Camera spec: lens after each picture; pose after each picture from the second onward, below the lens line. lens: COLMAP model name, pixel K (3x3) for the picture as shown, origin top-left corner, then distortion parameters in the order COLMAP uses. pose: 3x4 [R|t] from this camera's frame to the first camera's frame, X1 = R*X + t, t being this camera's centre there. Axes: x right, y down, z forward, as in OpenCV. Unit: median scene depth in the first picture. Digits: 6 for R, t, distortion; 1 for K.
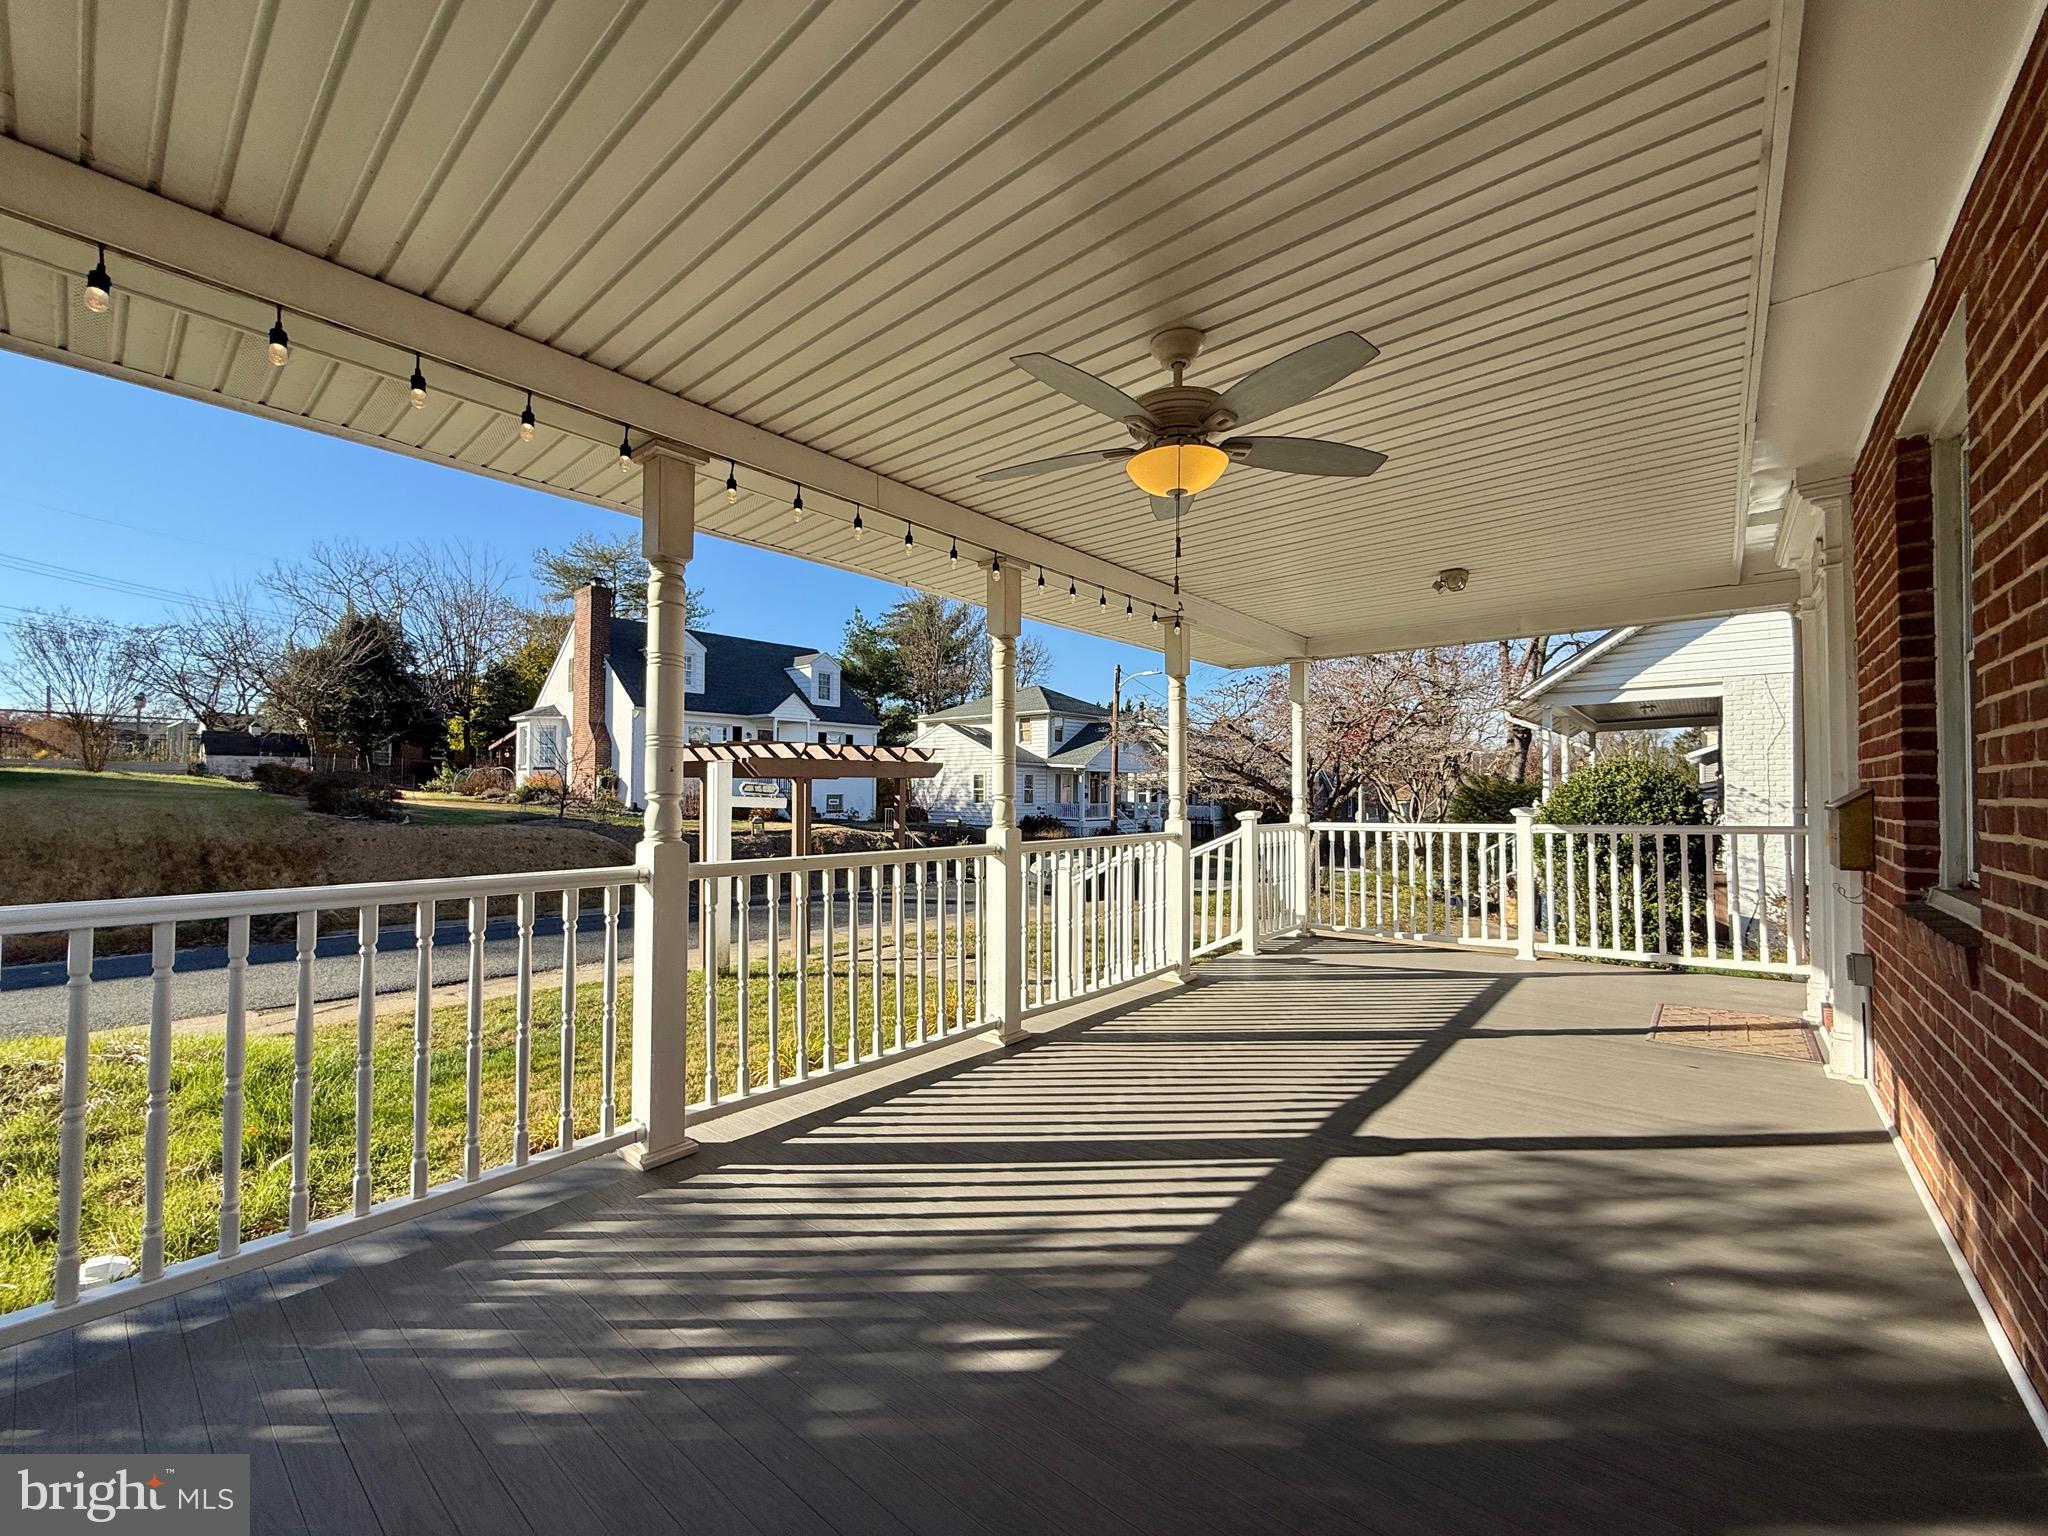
lens RADIAL K [[832.4, 0, 1020.2], [0, 832.4, 777.0], [0, 0, 1]] dist [0.002373, -0.000624]
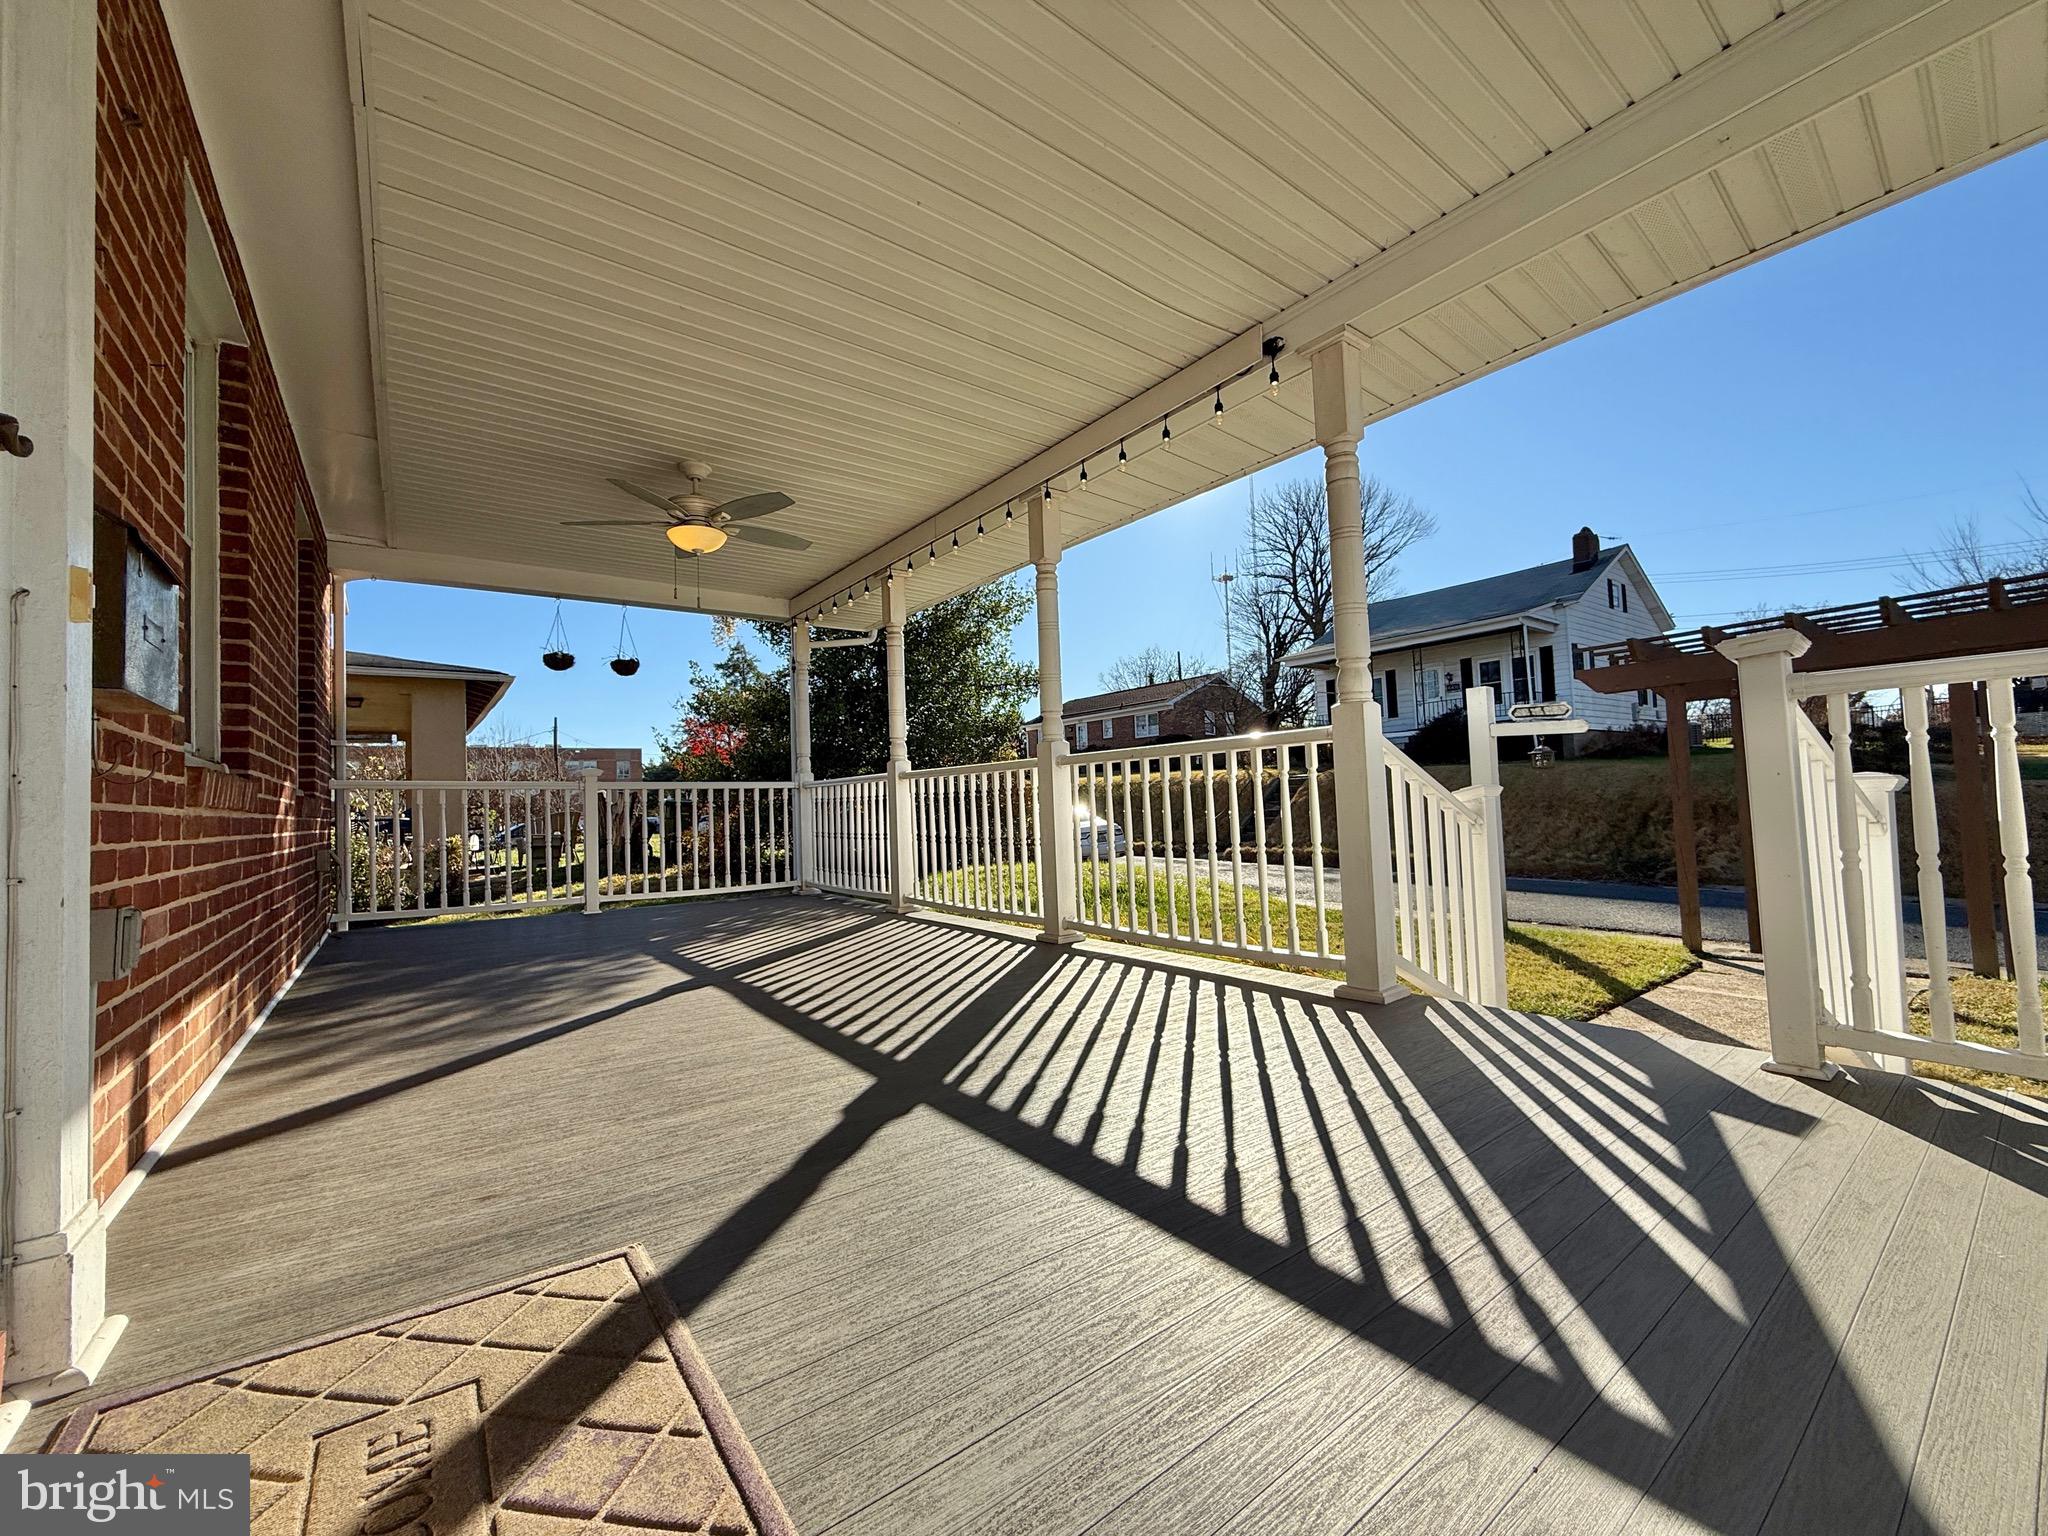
lens RADIAL K [[832.4, 0, 1003.2], [0, 832.4, 770.9], [0, 0, 1]] dist [0.002373, -0.000624]
pose [[-0.194257, -0.037864, -0.980220, 1.103894], [0.056421, 0.997169, -0.049700, 0.159750], [0.979327, -0.064960, -0.191571, 1.265617]]
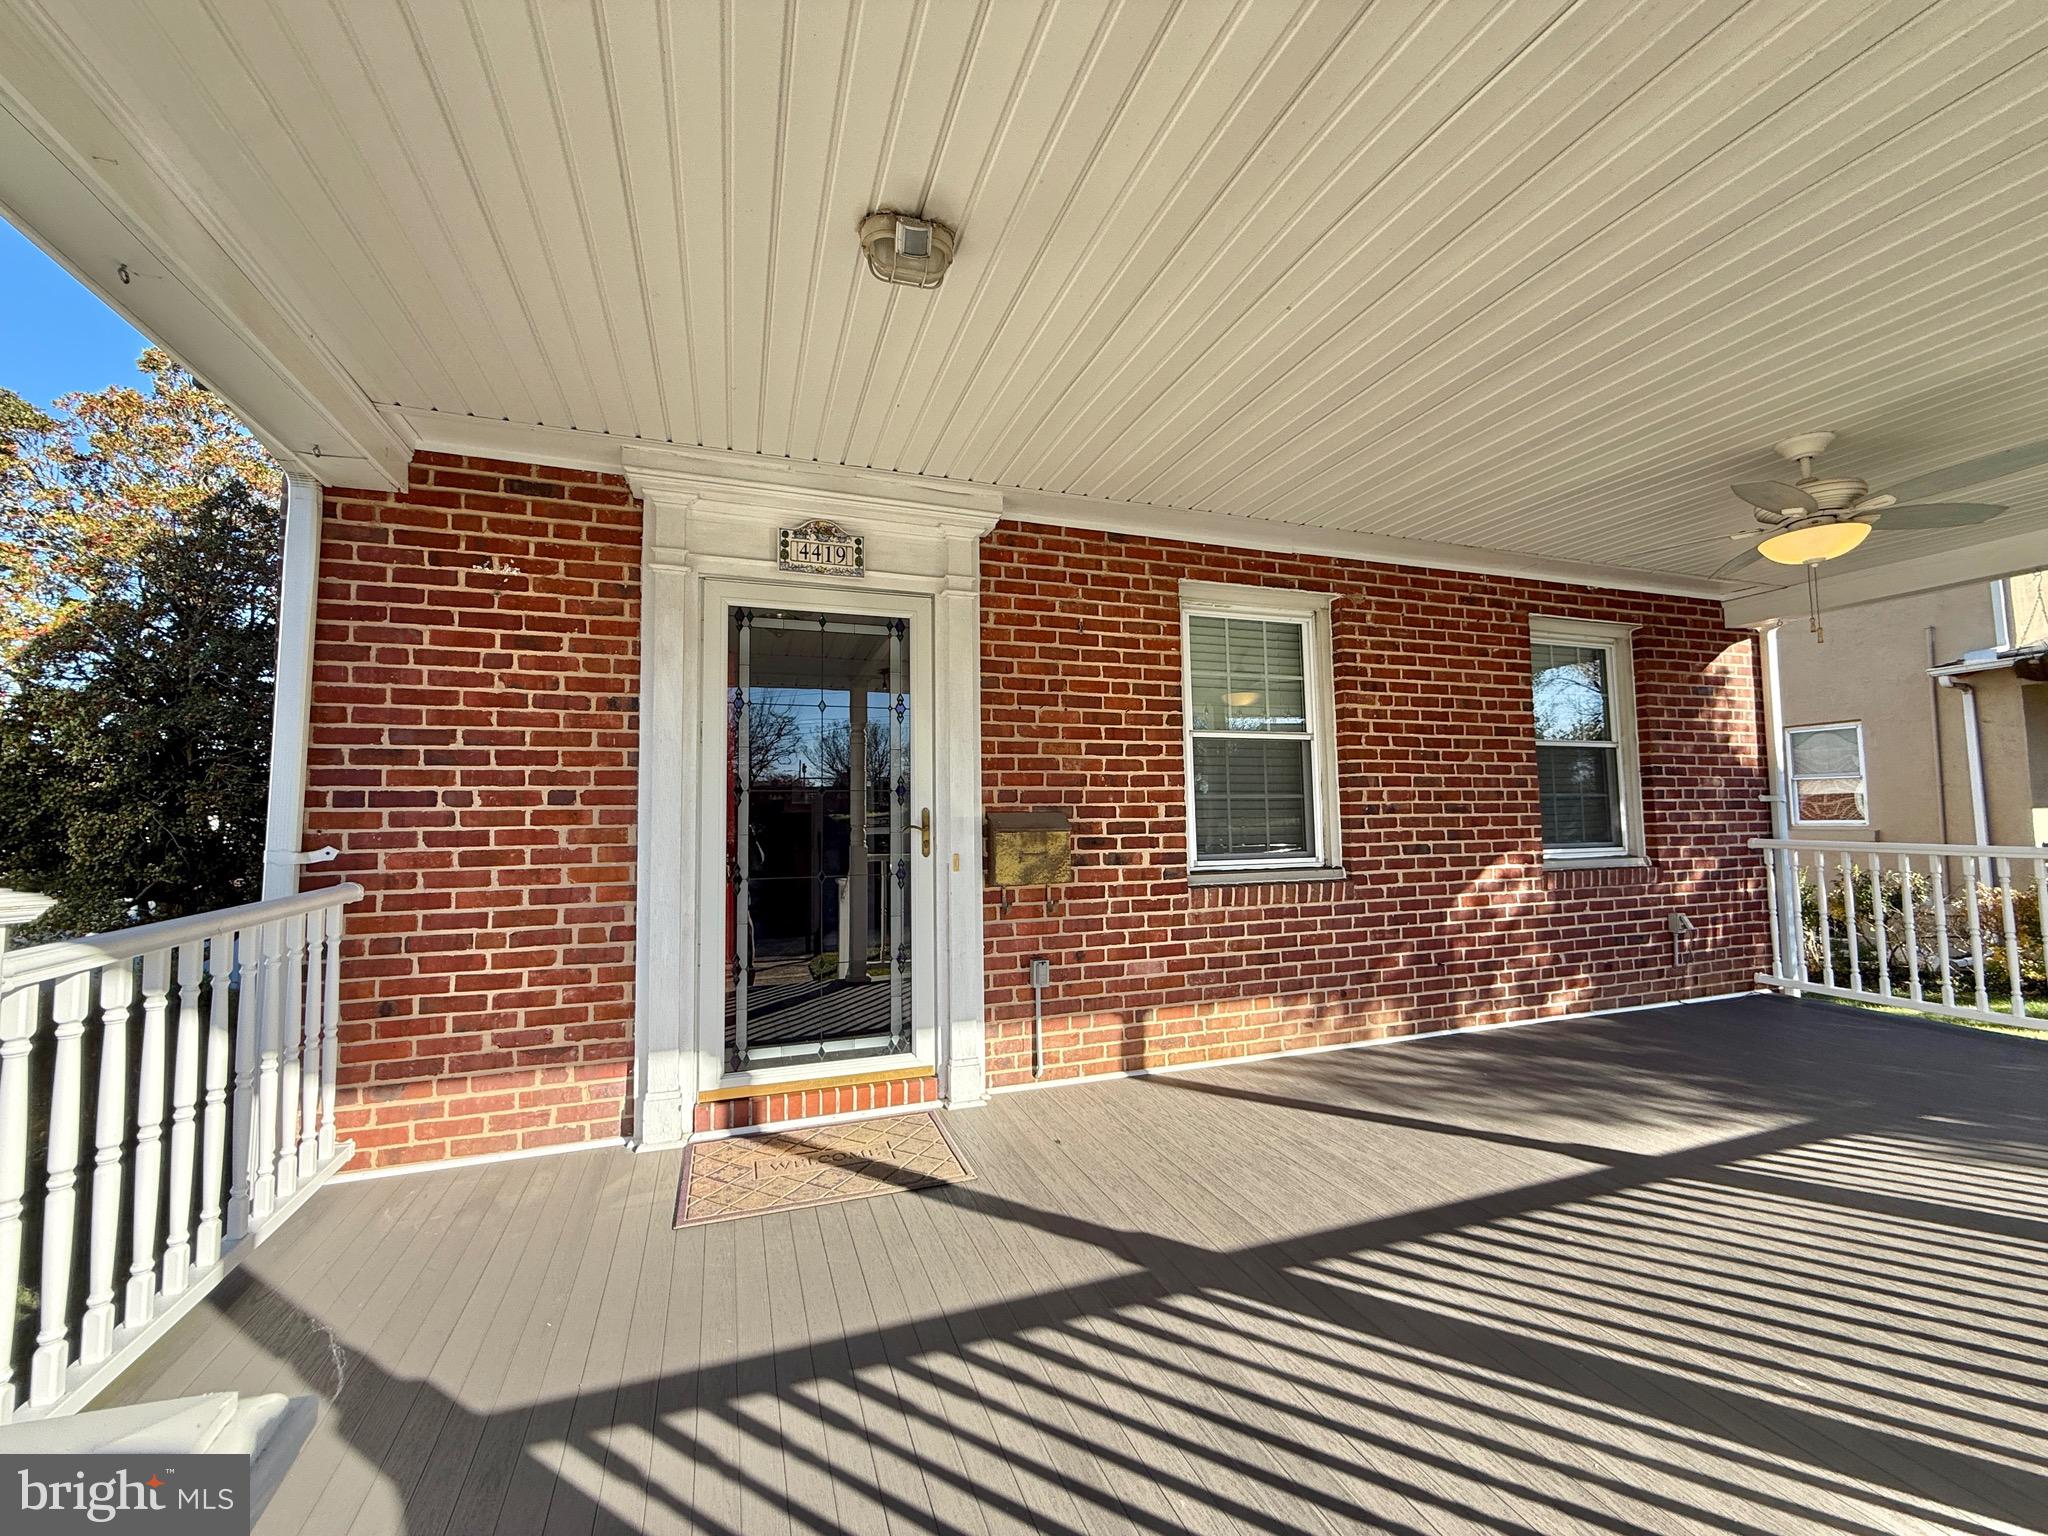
lens RADIAL K [[832.4, 0, 1023.8], [0, 832.4, 768.3], [0, 0, 1]] dist [0.002373, -0.000624]
pose [[-0.877559, 0.042052, 0.477621, 0.390815], [0.003082, 0.996621, -0.082085, 0.041062], [-0.479459, -0.070563, -0.874723, 1.667703]]
